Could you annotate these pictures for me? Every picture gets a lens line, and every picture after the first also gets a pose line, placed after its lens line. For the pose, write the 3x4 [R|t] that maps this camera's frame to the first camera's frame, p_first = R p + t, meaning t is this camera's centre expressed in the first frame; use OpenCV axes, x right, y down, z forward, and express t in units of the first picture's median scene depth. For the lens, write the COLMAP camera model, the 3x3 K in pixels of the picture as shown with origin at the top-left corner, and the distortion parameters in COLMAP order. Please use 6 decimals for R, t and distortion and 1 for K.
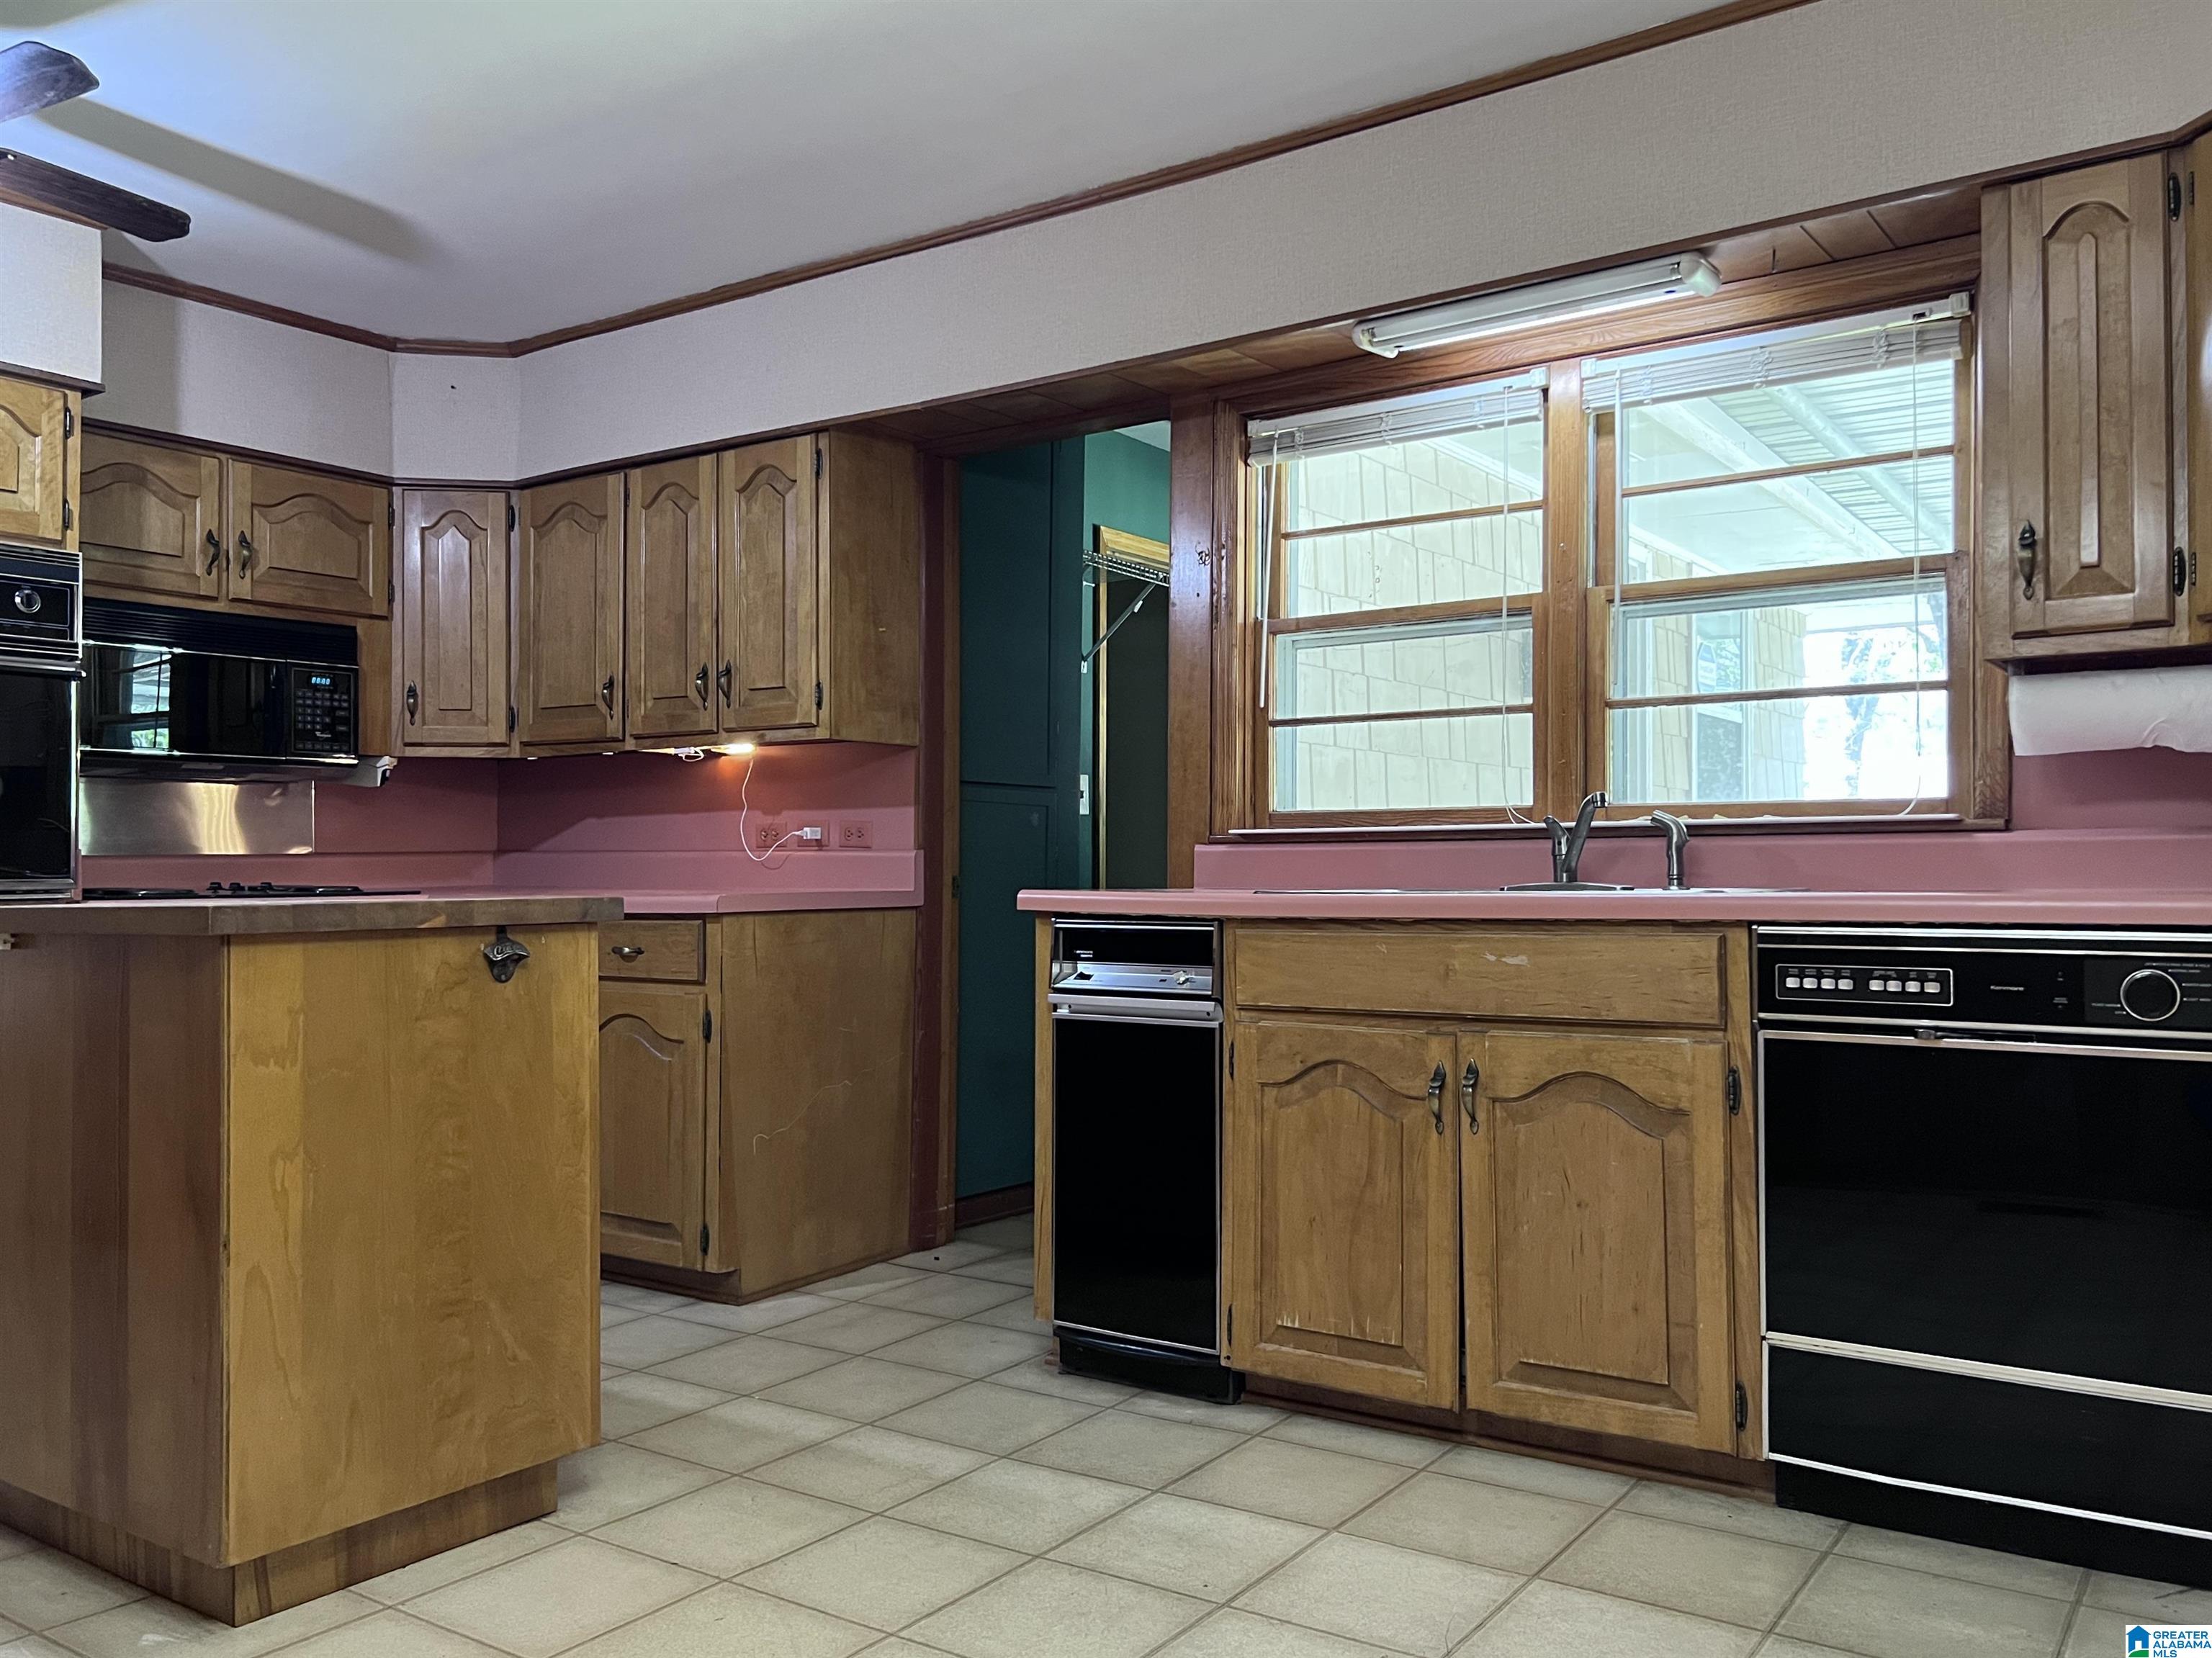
lens RADIAL K [[1759.5, 0, 1102.9], [0, 1759.5, 832.4], [0, 0, 1]] dist [0.052730, -0.061215]
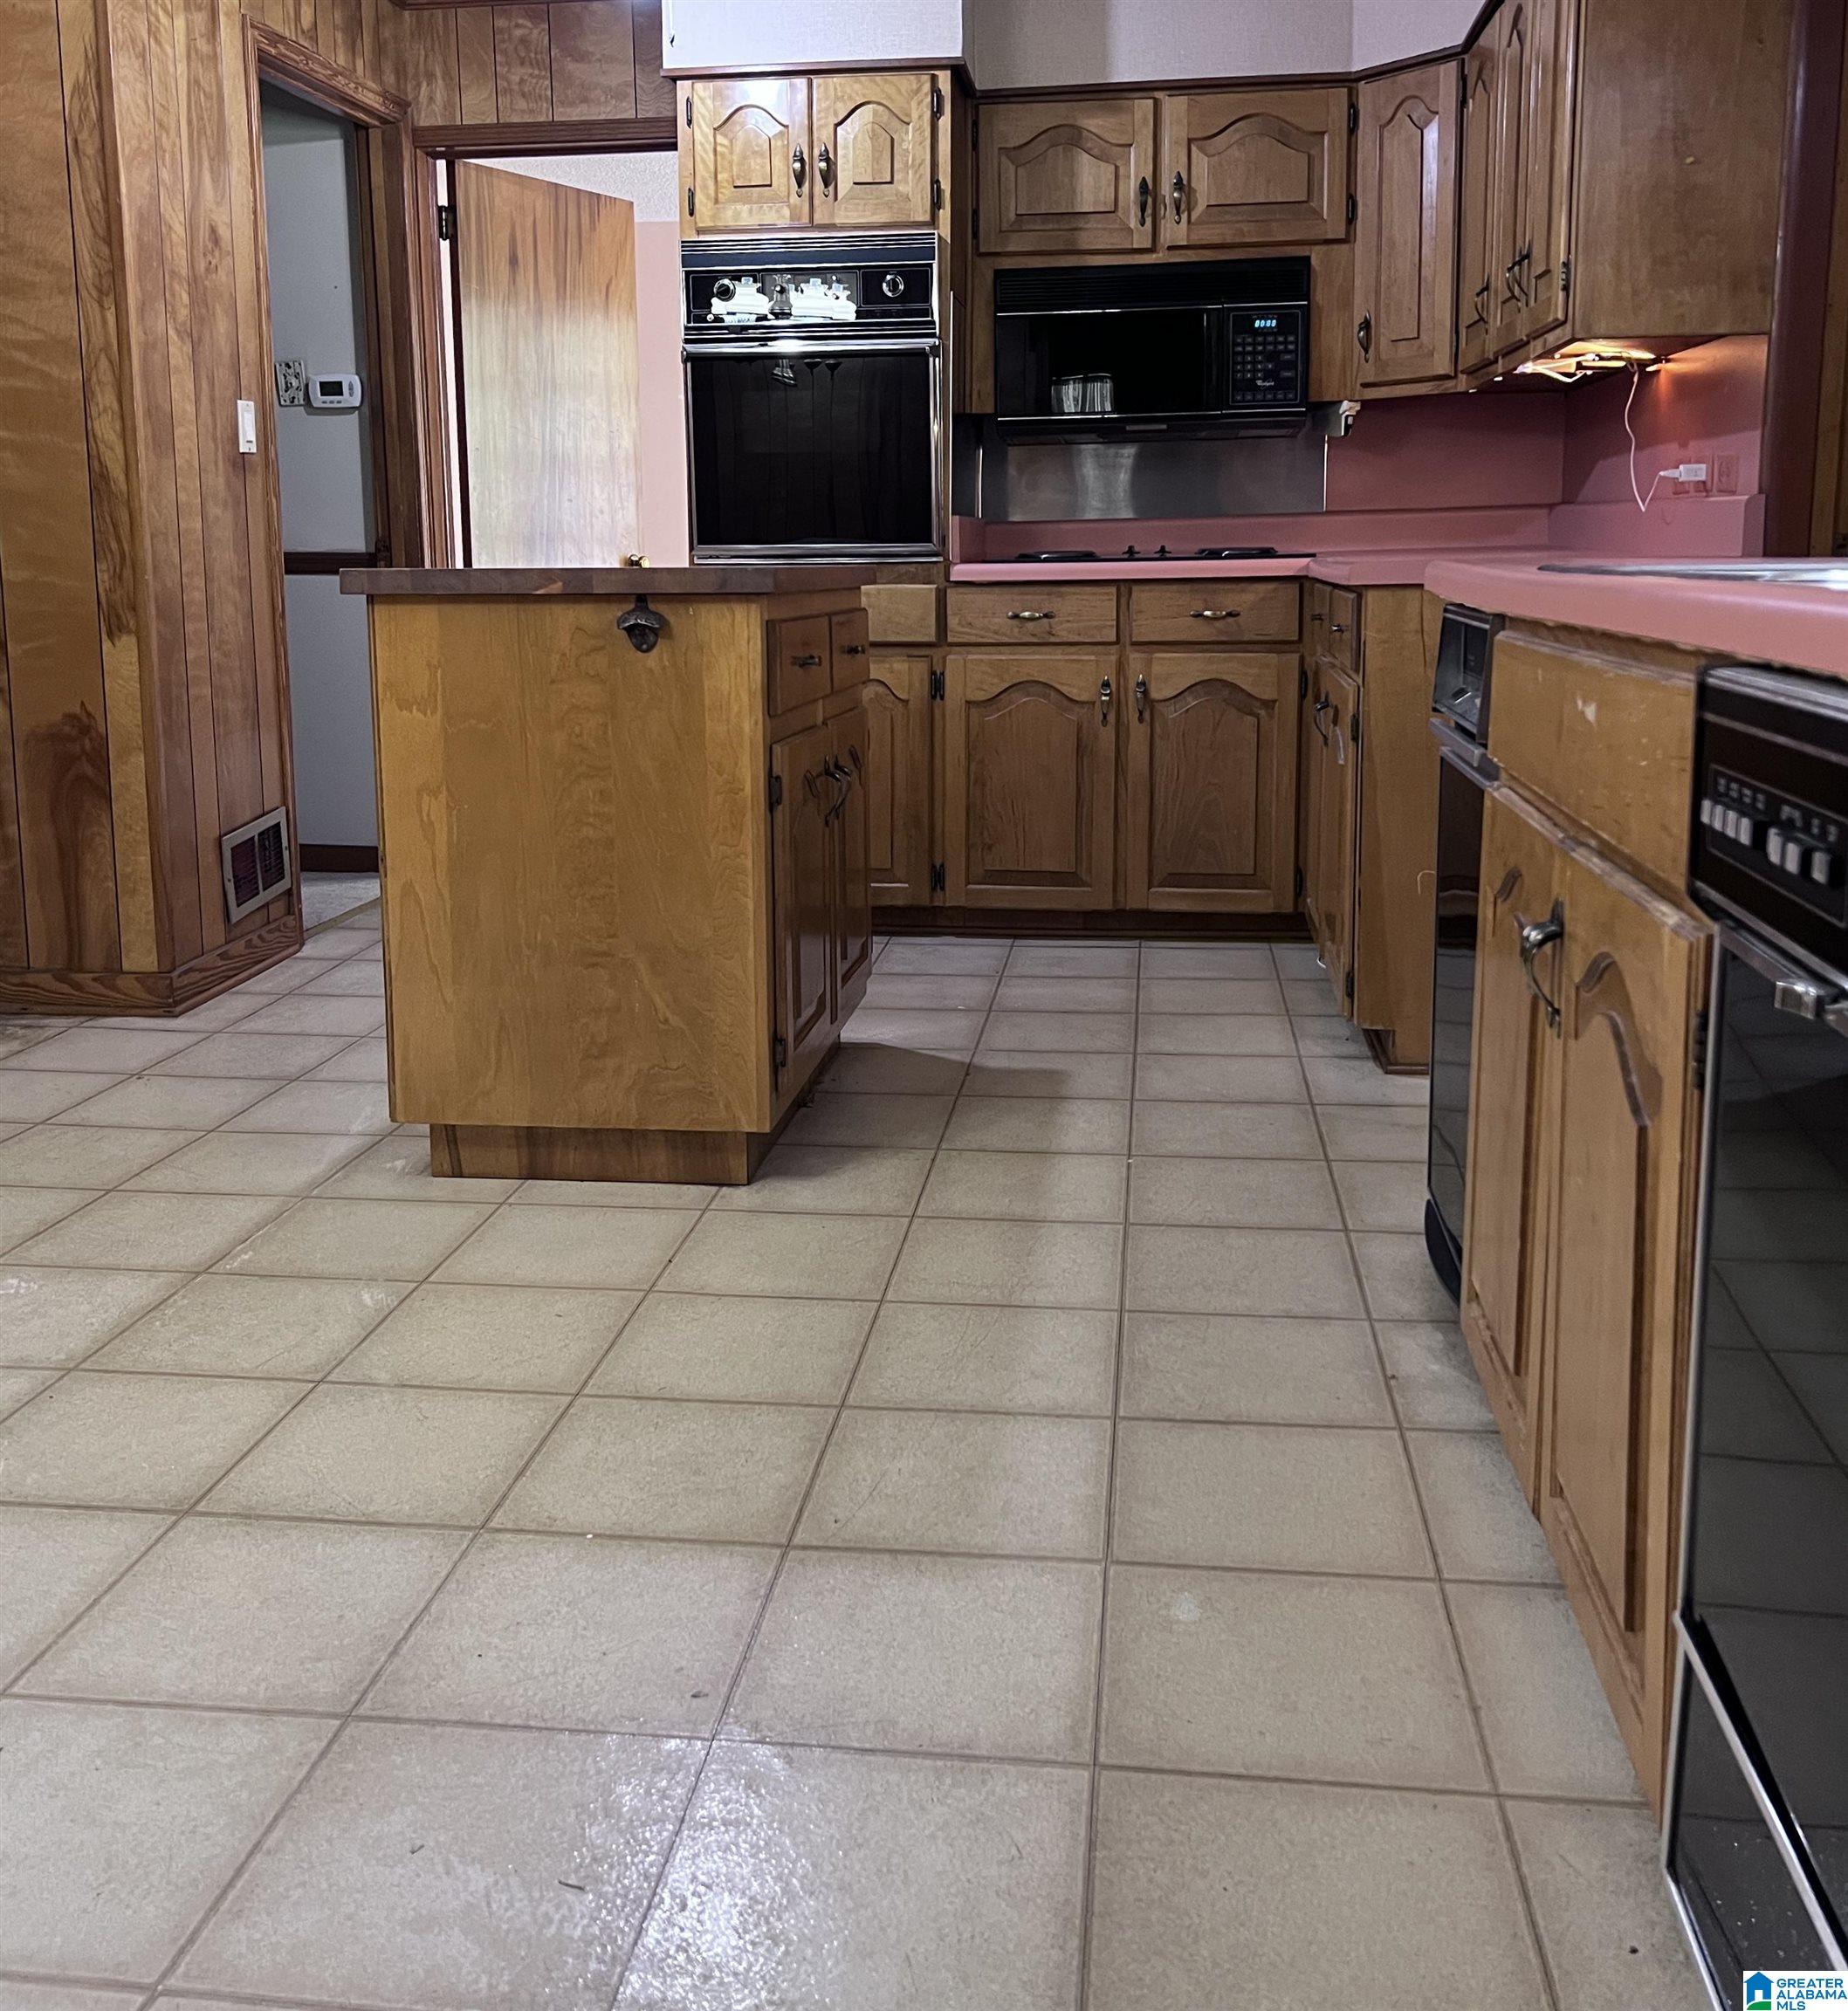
lens RADIAL K [[1905.3, 0, 920.0], [0, 1905.3, 793.7], [0, 0, 1]] dist [0.049630, 0.000000]
pose [[0.465539, 0.116431, -0.877335, 0.651412], [0.027221, 0.988956, 0.145688, 0.011780], [0.884609, -0.091705, 0.457228, 0.616577]]
